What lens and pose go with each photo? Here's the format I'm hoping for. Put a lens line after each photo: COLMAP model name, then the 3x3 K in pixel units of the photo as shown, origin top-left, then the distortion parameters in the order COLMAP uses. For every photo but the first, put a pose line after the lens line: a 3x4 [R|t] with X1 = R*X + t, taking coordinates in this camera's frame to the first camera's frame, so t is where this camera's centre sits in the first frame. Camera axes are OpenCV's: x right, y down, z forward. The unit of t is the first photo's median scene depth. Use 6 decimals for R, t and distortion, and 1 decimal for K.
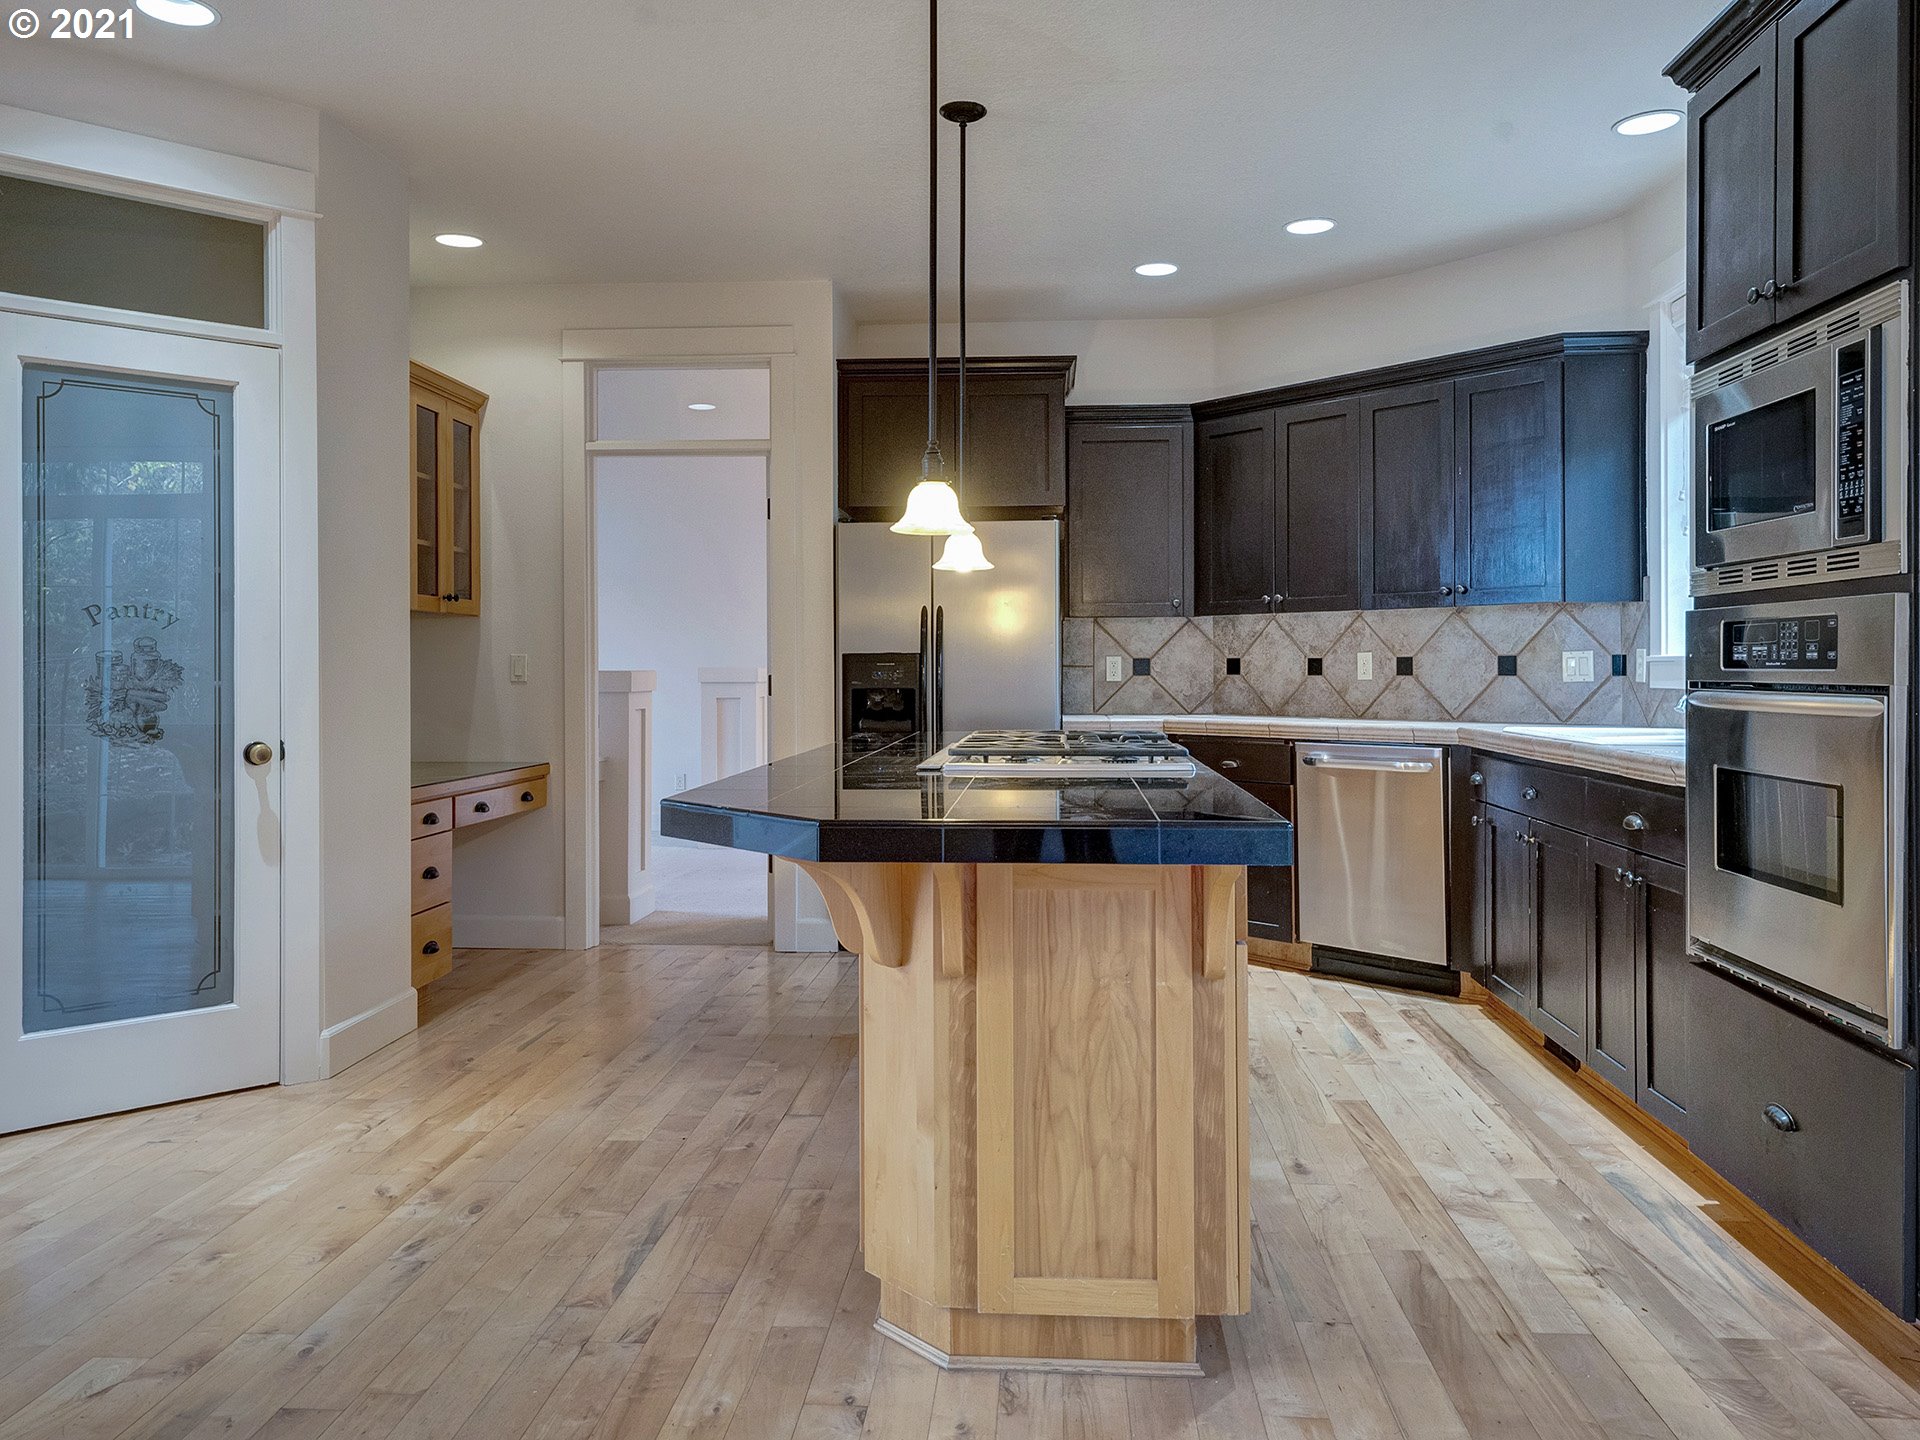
lens RADIAL K [[1407.5, 0, 958.3], [0, 1407.5, 656.2], [0, 0, 1]] dist [0.016537, 0.000251]
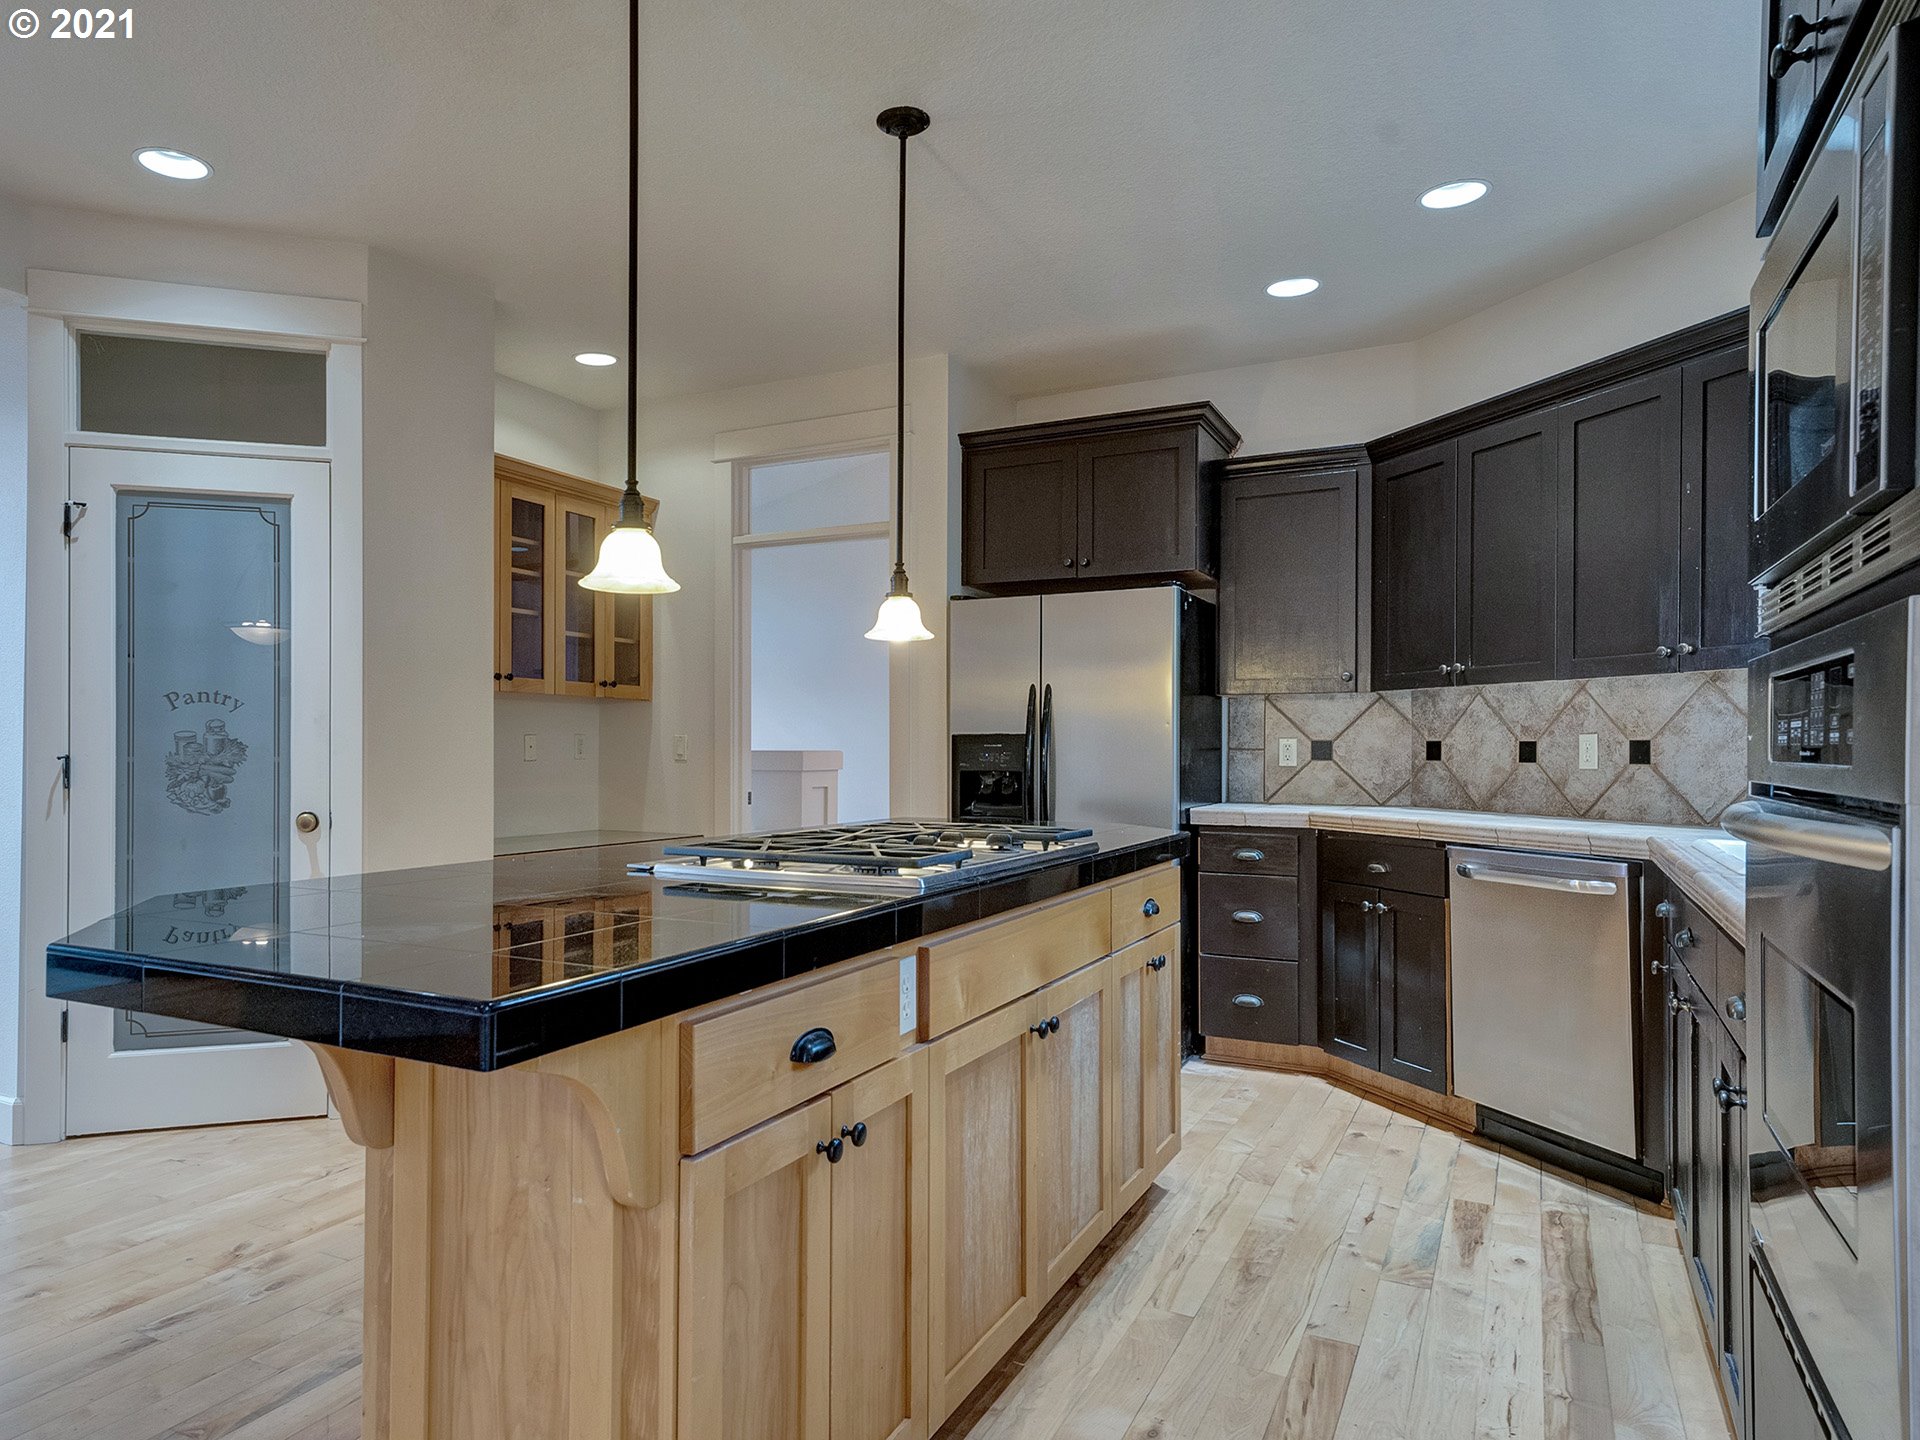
lens RADIAL K [[1224.1, 0, 836.9], [0, 1224.1, 736.3], [0, 0, 1]] dist [0.029384, -0.002290]
pose [[0.902334, 0.001920, -0.431033, 0.300800], [-0.002428, 0.999997, -0.000627, -0.000153], [0.431031, 0.001612, 0.902336, 0.284951]]
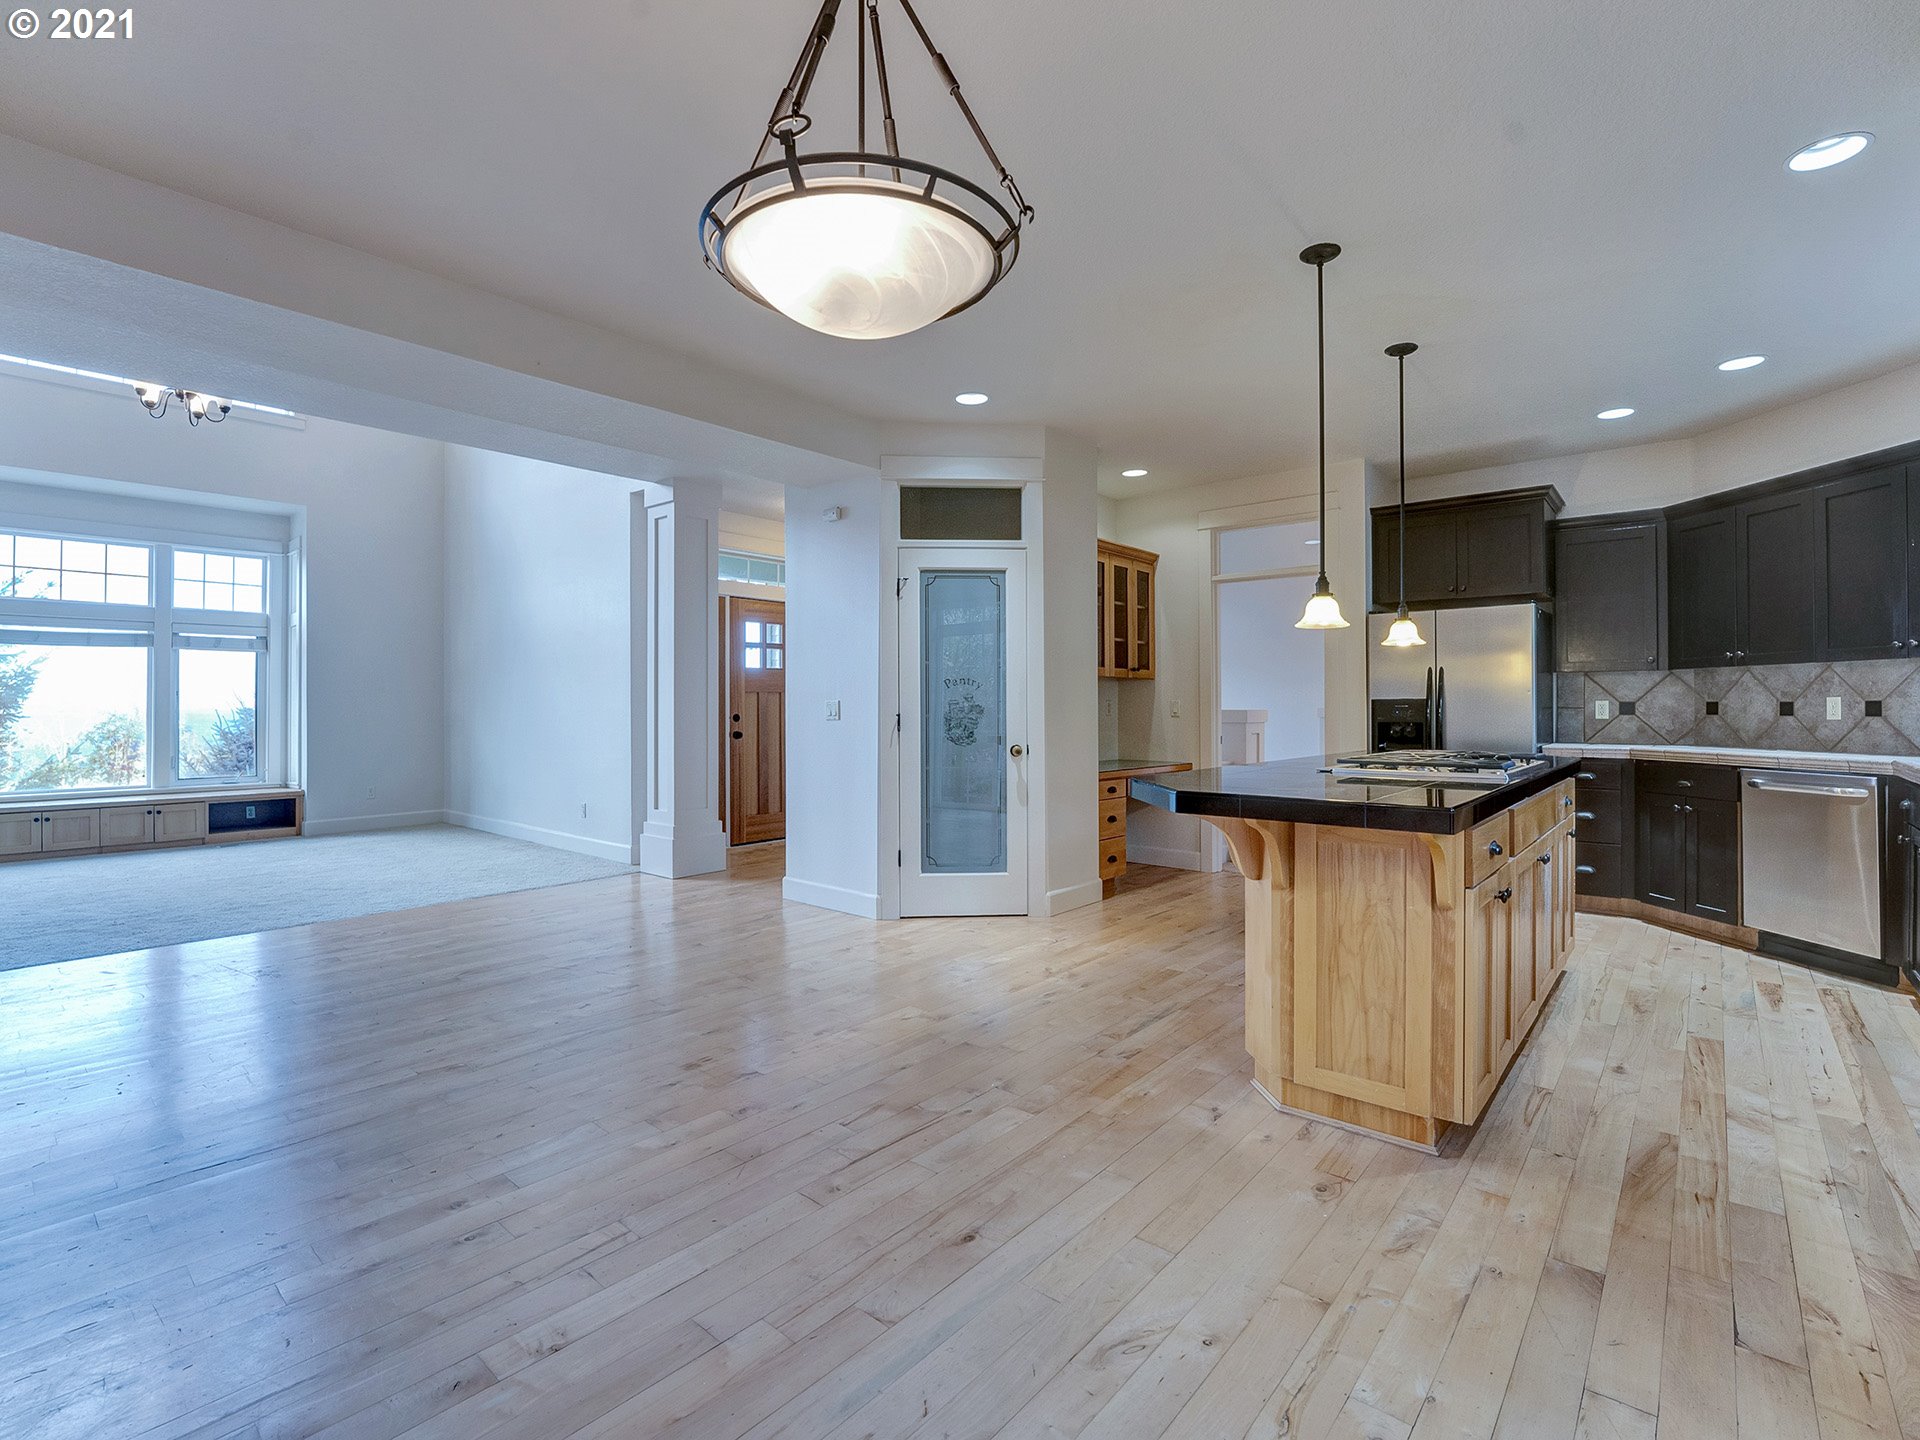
lens RADIAL K [[886.3, 0, 955.4], [0, 886.3, 701.9], [0, 0, 1]] dist [-0.026927, 0.001477]
pose [[0.799333, -0.001853, -0.600886, 0.189610], [0.003175, 0.999994, 0.001140, -0.002589], [0.600880, -0.002819, 0.799334, -0.062873]]
